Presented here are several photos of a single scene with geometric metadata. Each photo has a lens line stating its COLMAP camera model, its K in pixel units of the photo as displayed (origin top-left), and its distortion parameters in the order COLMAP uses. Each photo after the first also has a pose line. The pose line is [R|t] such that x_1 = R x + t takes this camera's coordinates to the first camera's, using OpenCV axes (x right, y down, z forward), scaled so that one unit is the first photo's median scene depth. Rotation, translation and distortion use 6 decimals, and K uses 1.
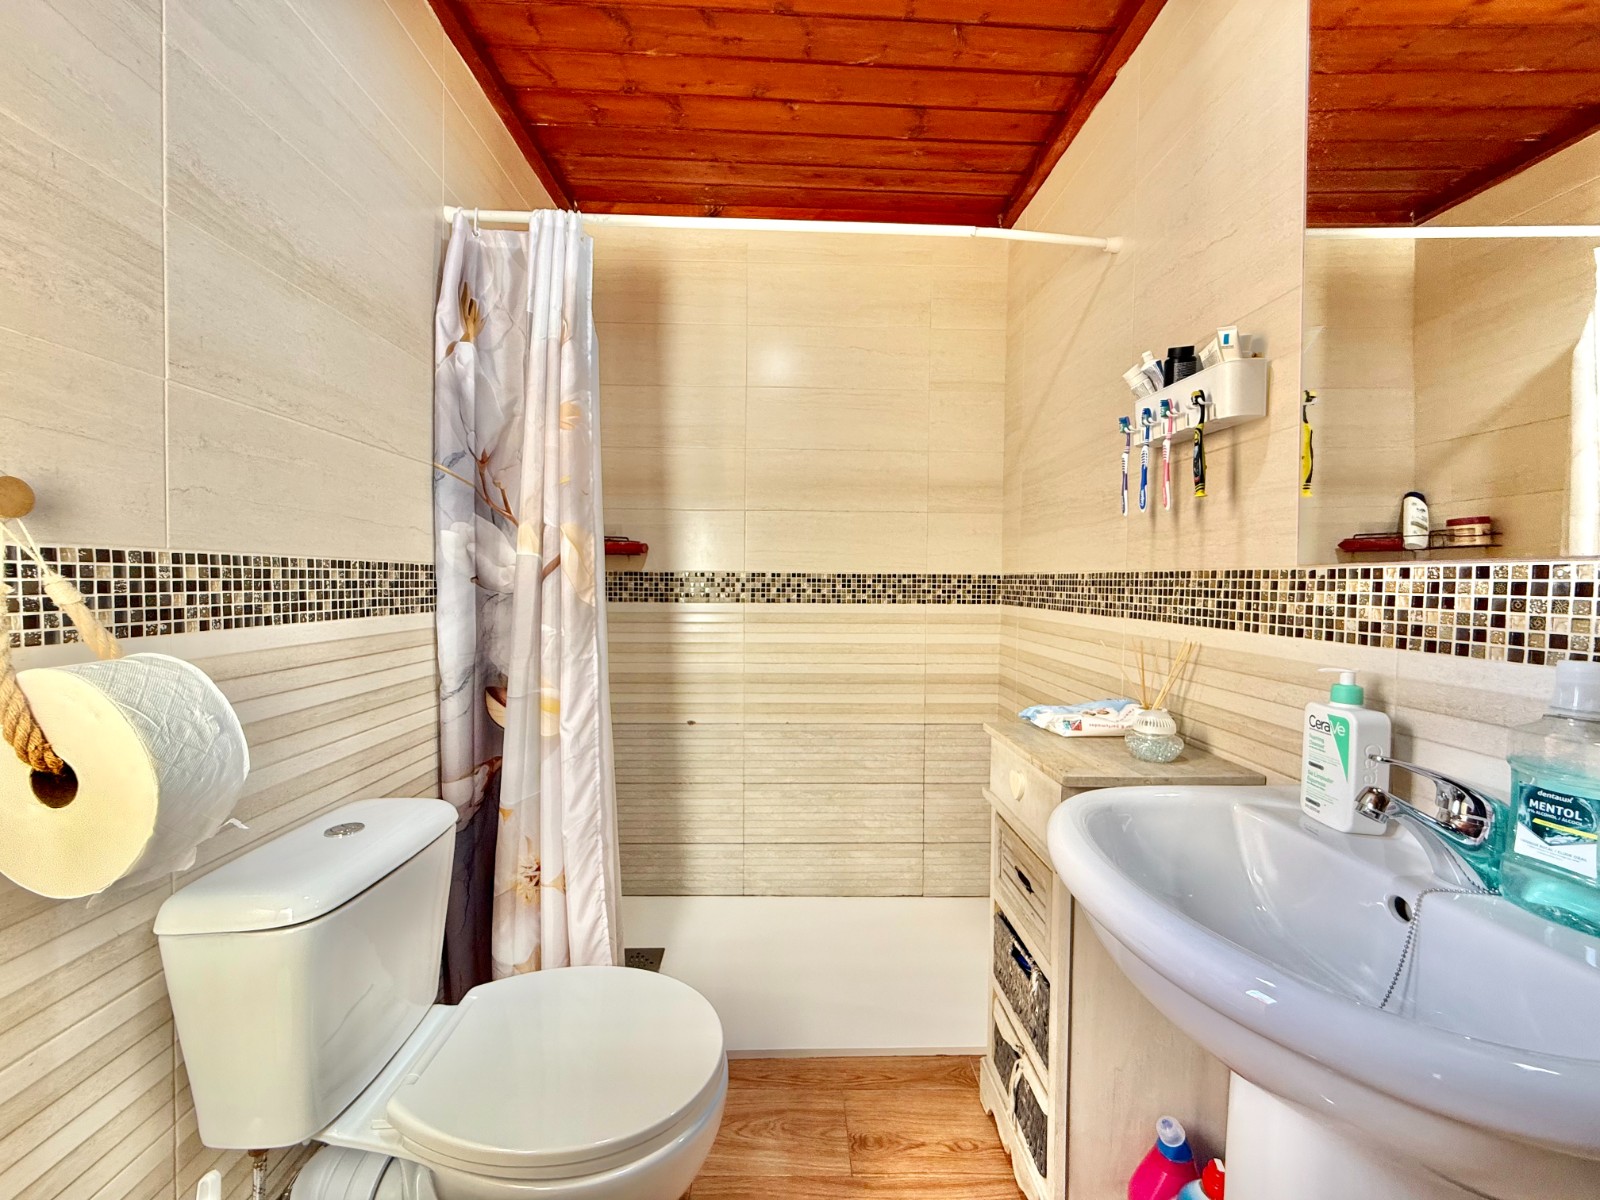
lens RADIAL K [[635.6, 0, 801.2], [0, 635.6, 599.2], [0, 0, 1]] dist [0.000565, -0.000260]
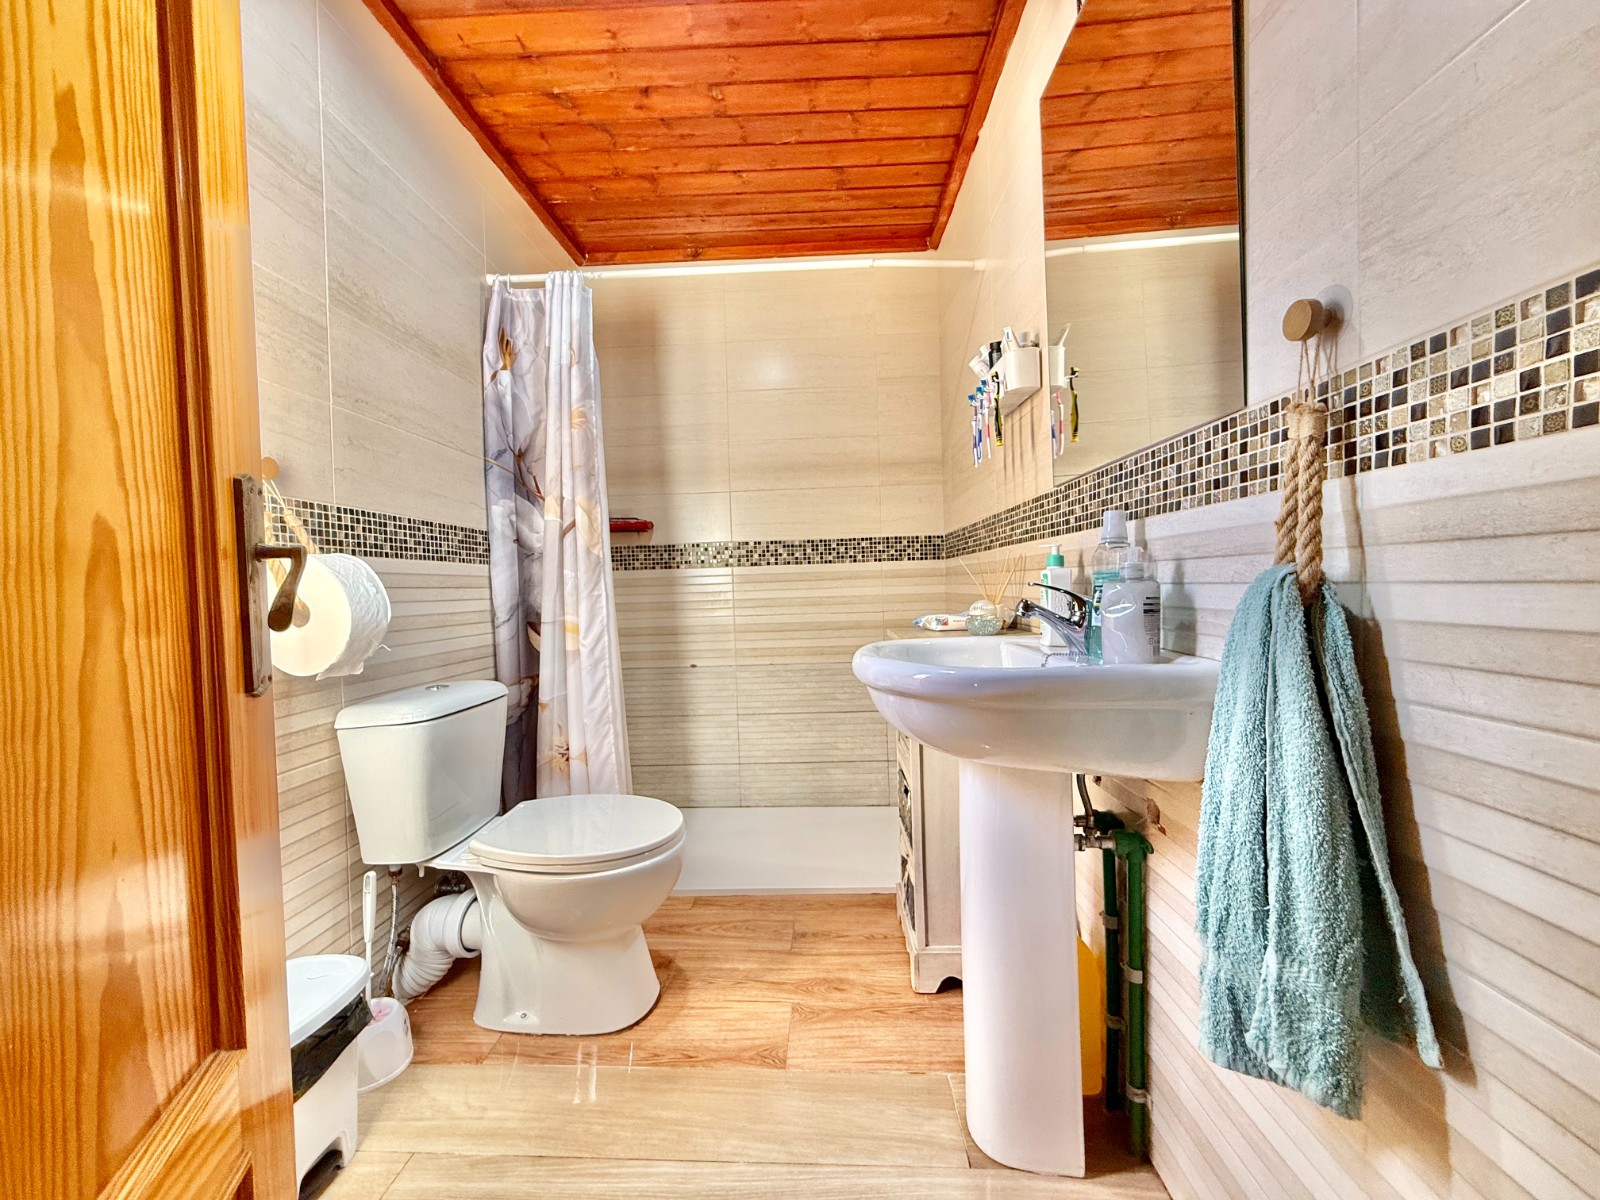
lens RADIAL K [[635.6, 0, 801.2], [0, 635.6, 598.8], [0, 0, 1]] dist [0.000565, -0.000260]
pose [[0.996896, -0.038170, -0.068863, 0.187615], [0.037506, 0.999237, -0.010924, 0.128432], [0.069227, 0.008307, 0.997566, -0.323155]]
